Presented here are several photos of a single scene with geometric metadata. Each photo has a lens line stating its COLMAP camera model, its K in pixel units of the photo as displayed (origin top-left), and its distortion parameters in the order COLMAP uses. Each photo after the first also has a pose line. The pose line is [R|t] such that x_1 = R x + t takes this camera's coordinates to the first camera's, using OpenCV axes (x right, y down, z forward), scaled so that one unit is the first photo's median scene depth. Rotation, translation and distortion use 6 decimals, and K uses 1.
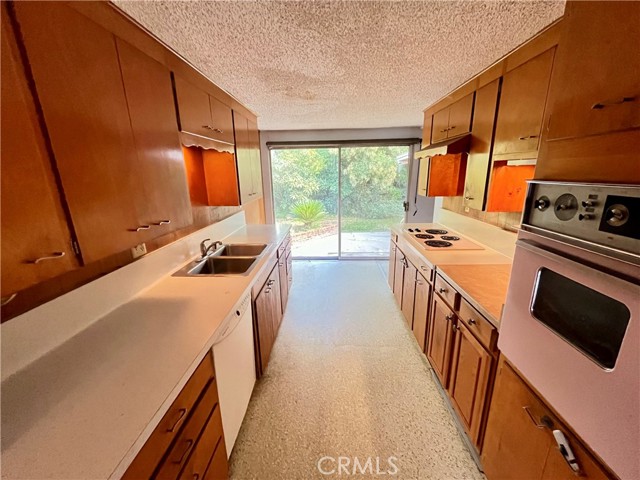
lens RADIAL K [[258.6, 0, 320.0], [0, 258.6, 239.9], [0, 0, 1]] dist [0.001419, 0.000065]
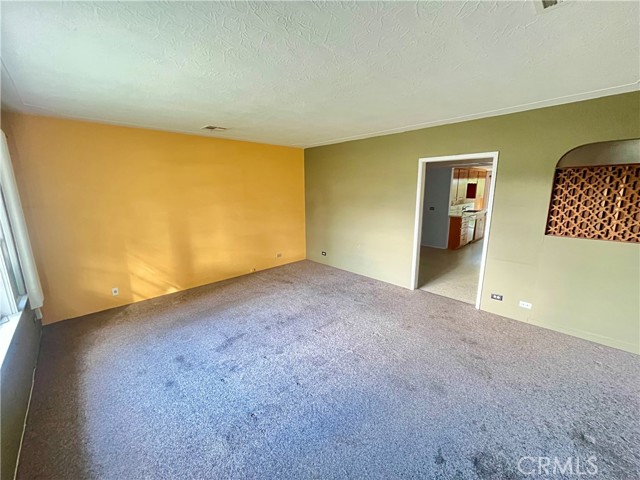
lens RADIAL K [[258.6, 0, 320.5], [0, 258.6, 240.8], [0, 0, 1]] dist [0.001419, 0.000065]
pose [[0.725572, 0.145115, -0.672672, 0.394938], [-0.179992, 0.983503, 0.018023, 0.503946], [0.664190, 0.107999, 0.739722, -1.925321]]
